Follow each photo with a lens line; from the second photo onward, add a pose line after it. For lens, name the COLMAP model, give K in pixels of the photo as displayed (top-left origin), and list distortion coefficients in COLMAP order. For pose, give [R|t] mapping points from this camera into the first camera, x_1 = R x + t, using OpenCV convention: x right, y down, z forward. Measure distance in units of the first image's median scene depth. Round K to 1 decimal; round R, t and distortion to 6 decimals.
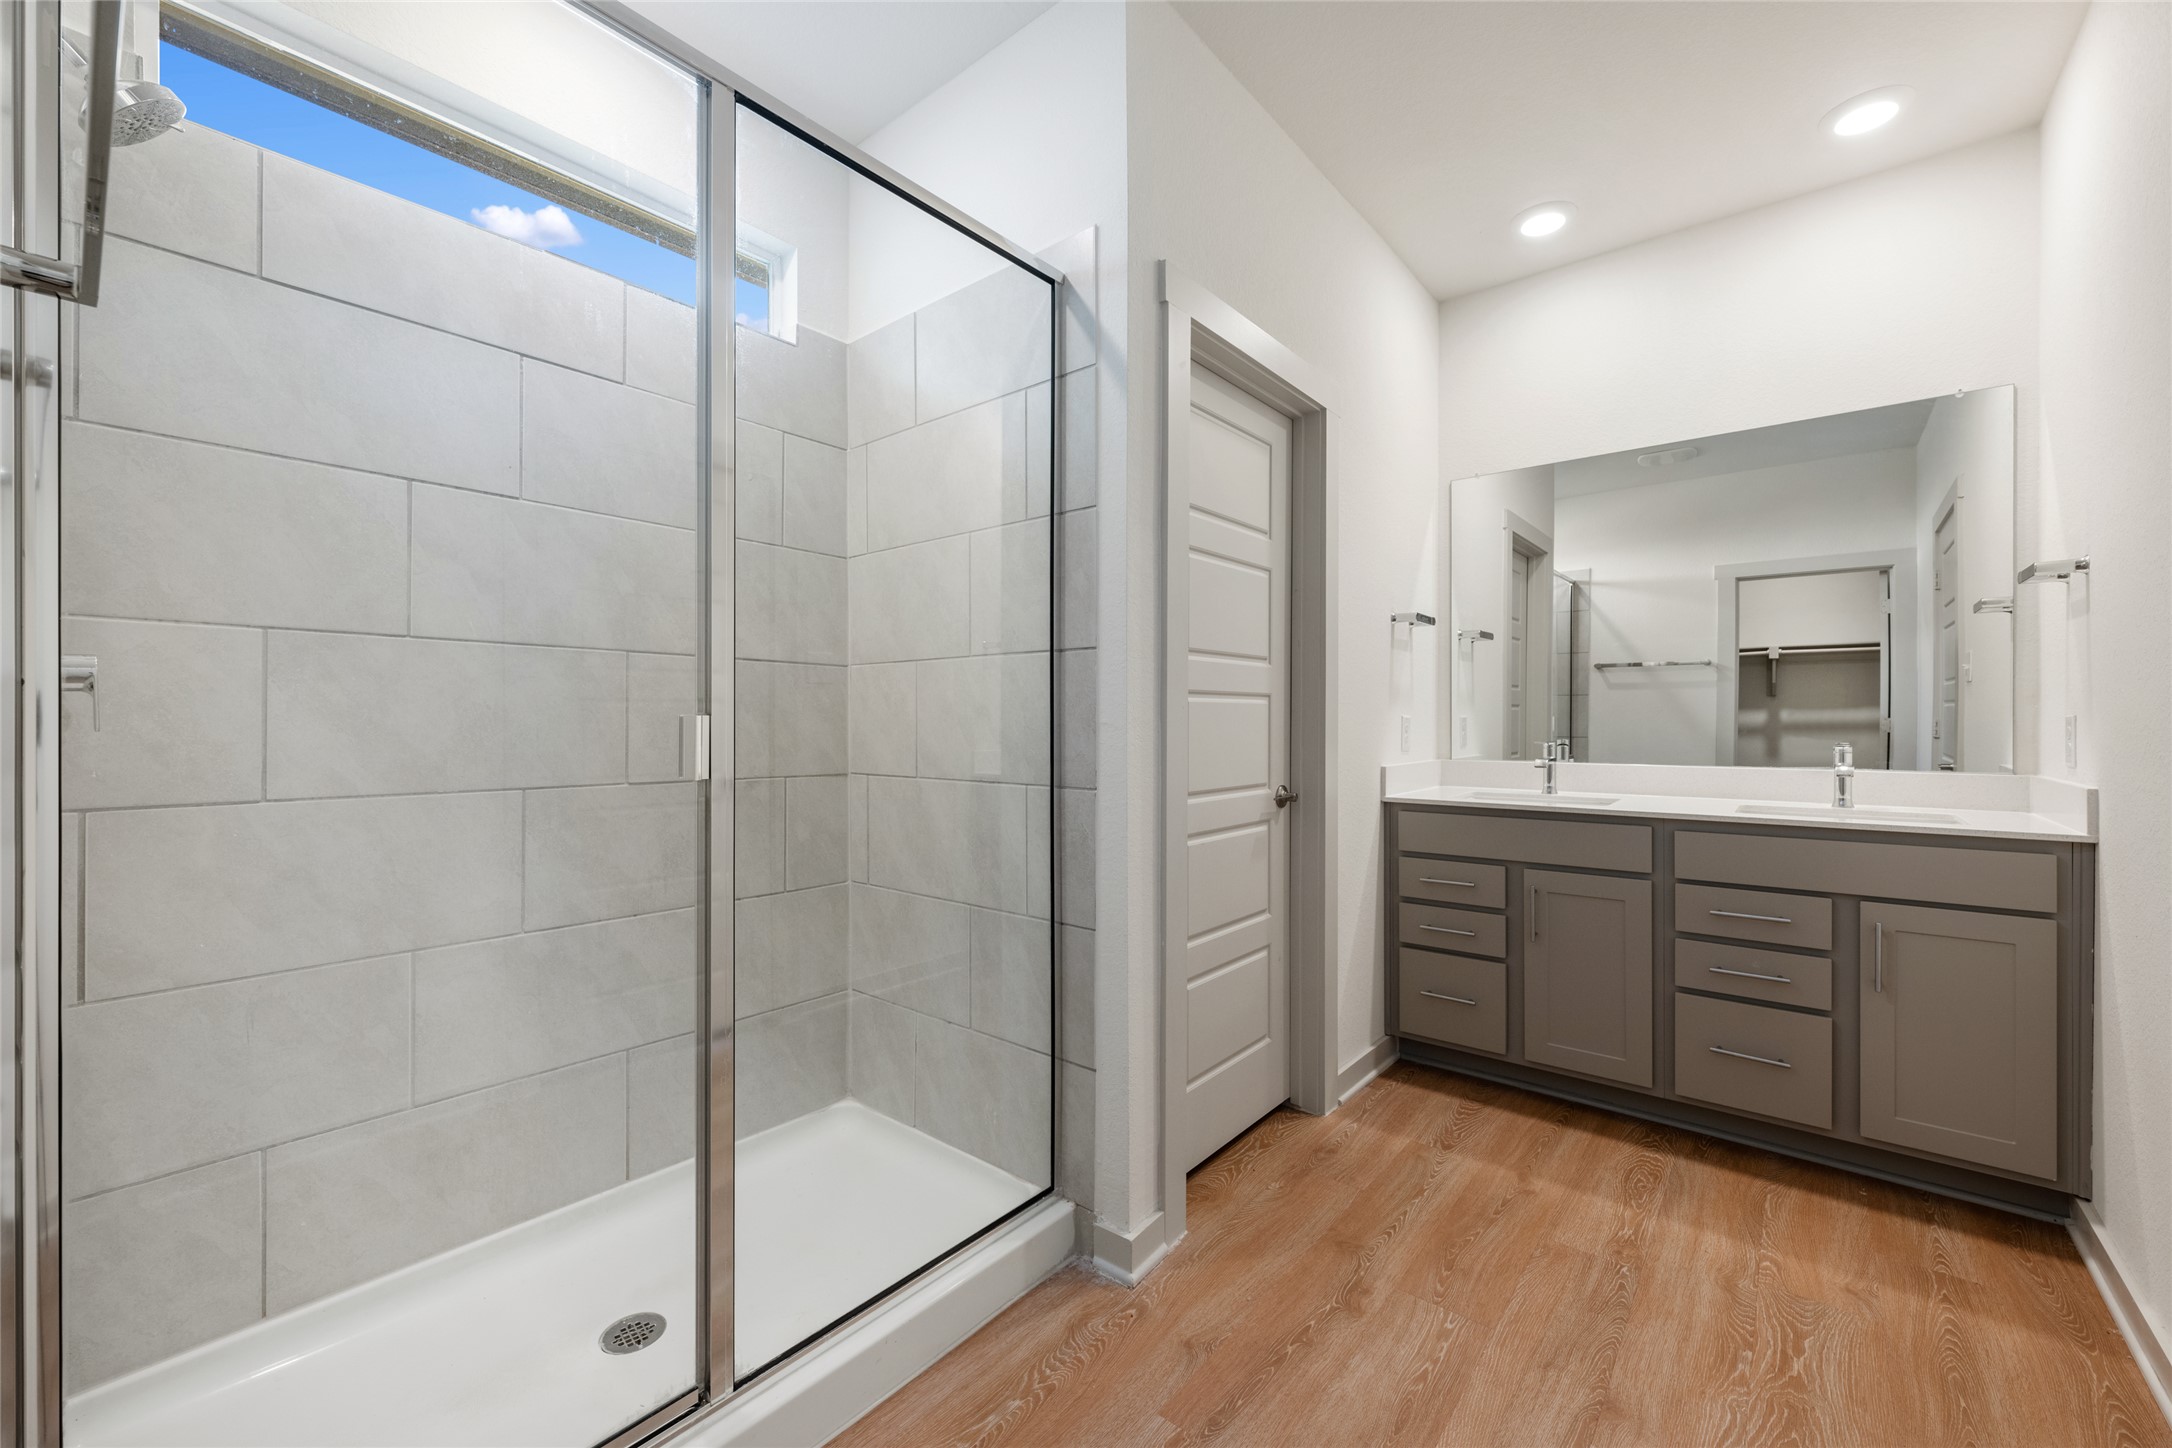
lens RADIAL K [[856.0, 0, 1087.3], [0, 856.0, 725.5], [0, 0, 1]] dist [-0.000898, 0.000039]
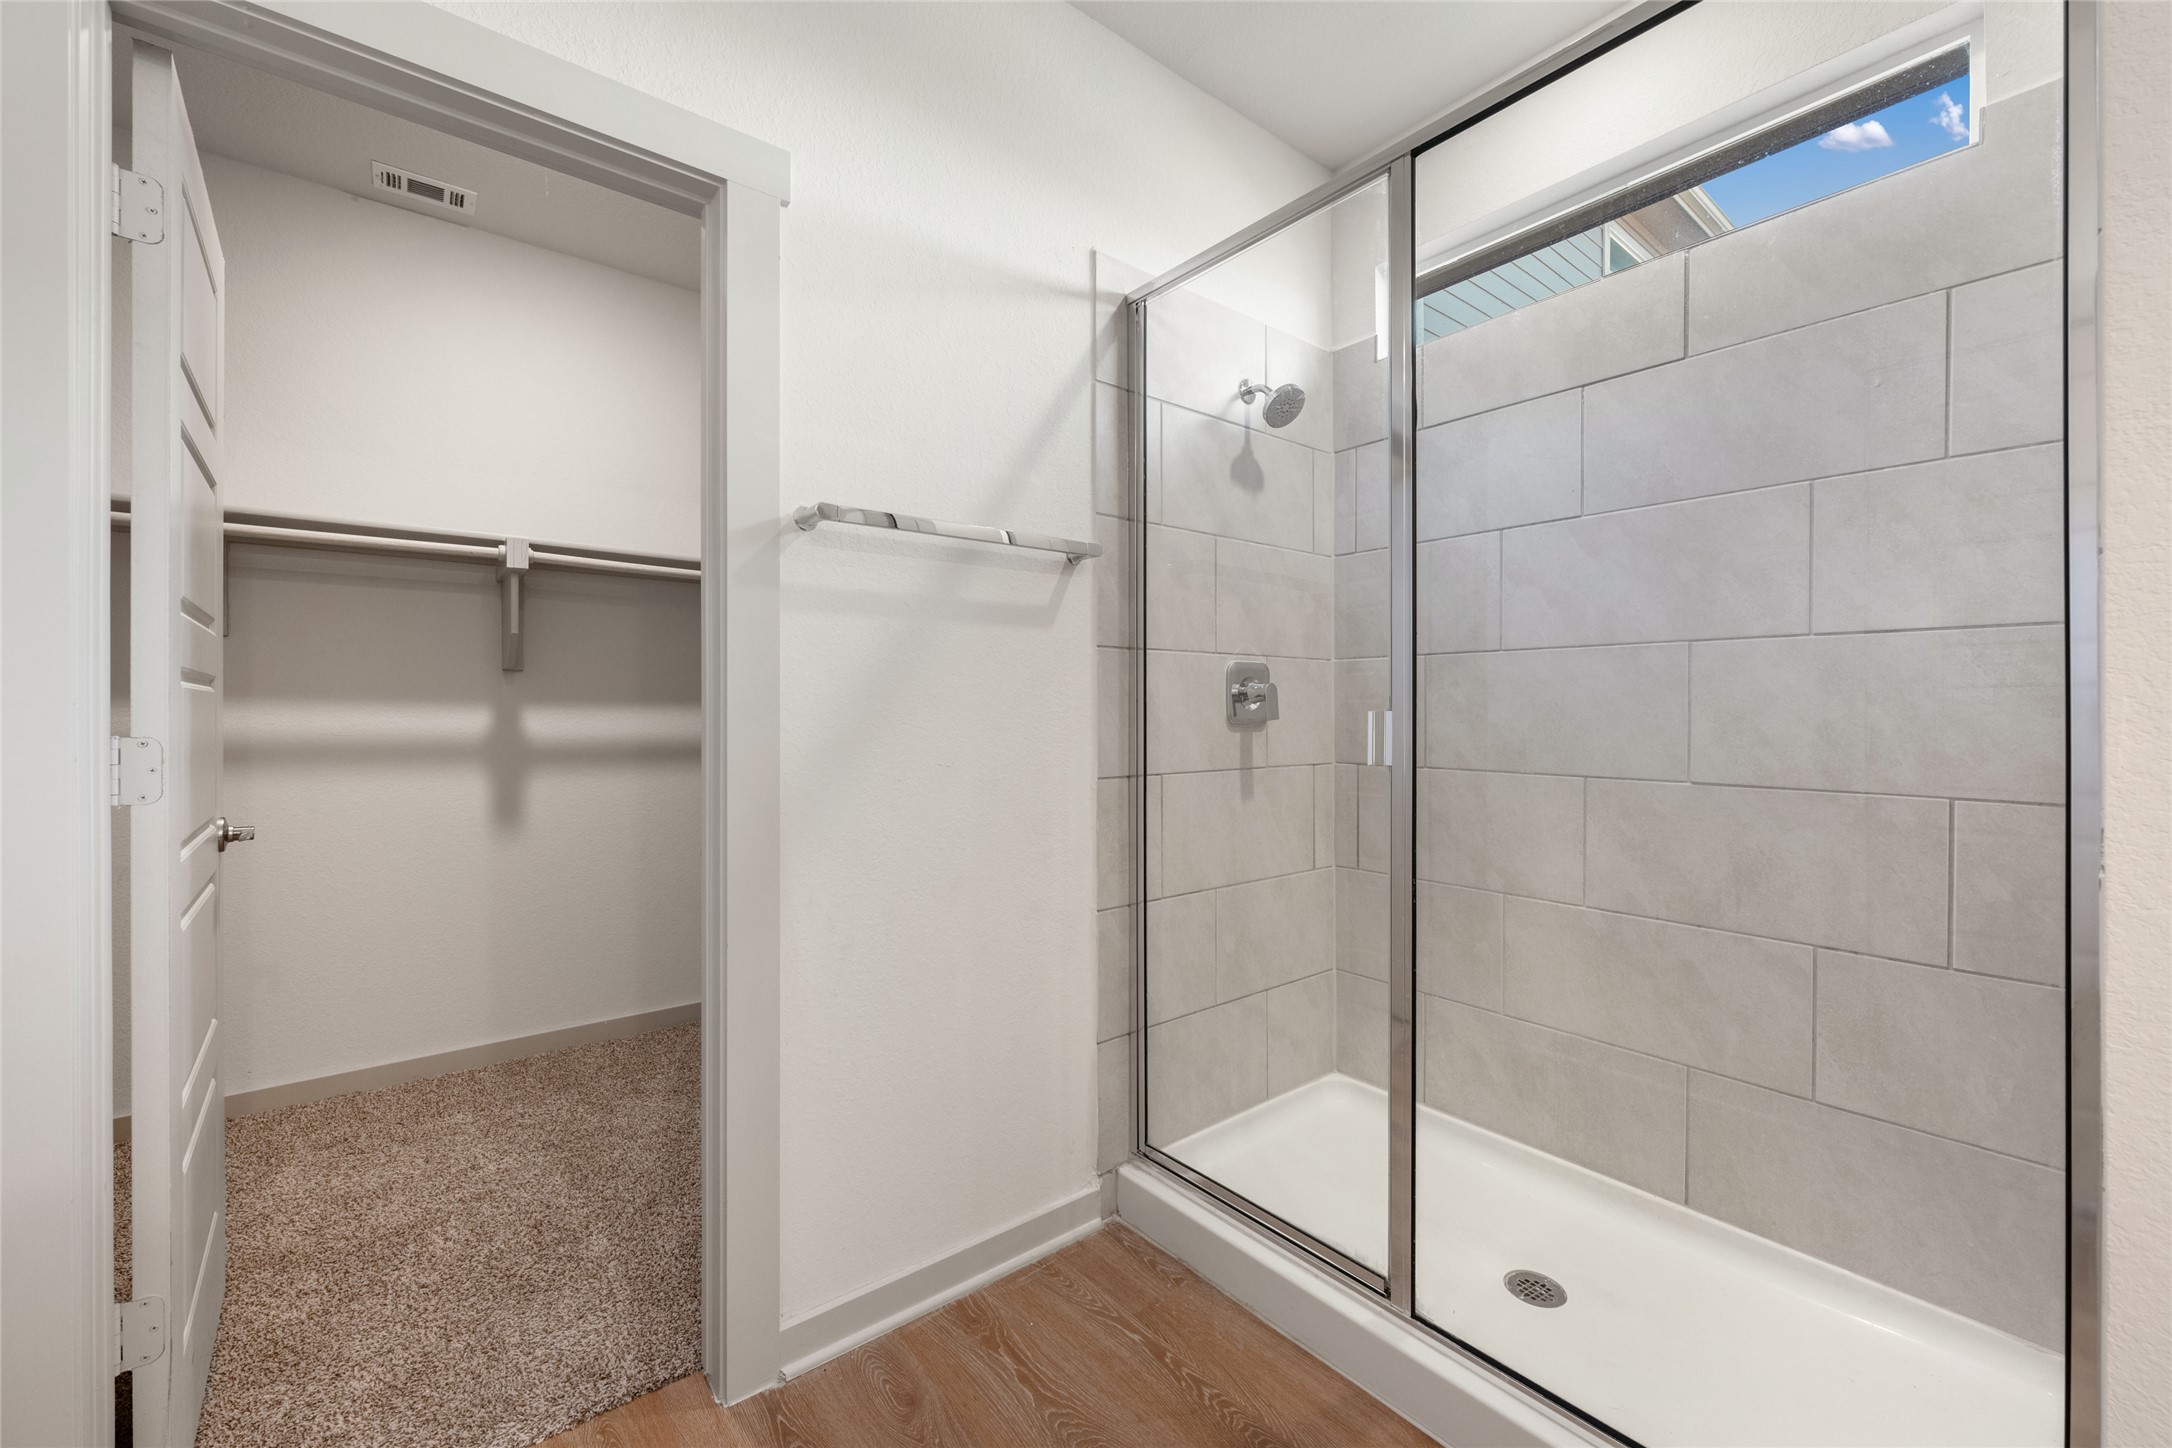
lens RADIAL K [[856.0, 0, 1088.8], [0, 856.0, 719.1], [0, 0, 1]] dist [-0.000898, 0.000039]
pose [[-0.203800, 0.001543, -0.979011, 0.596086], [-0.000493, 0.999998, 0.001679, -0.002616], [0.979012, 0.000825, -0.203799, 0.636815]]
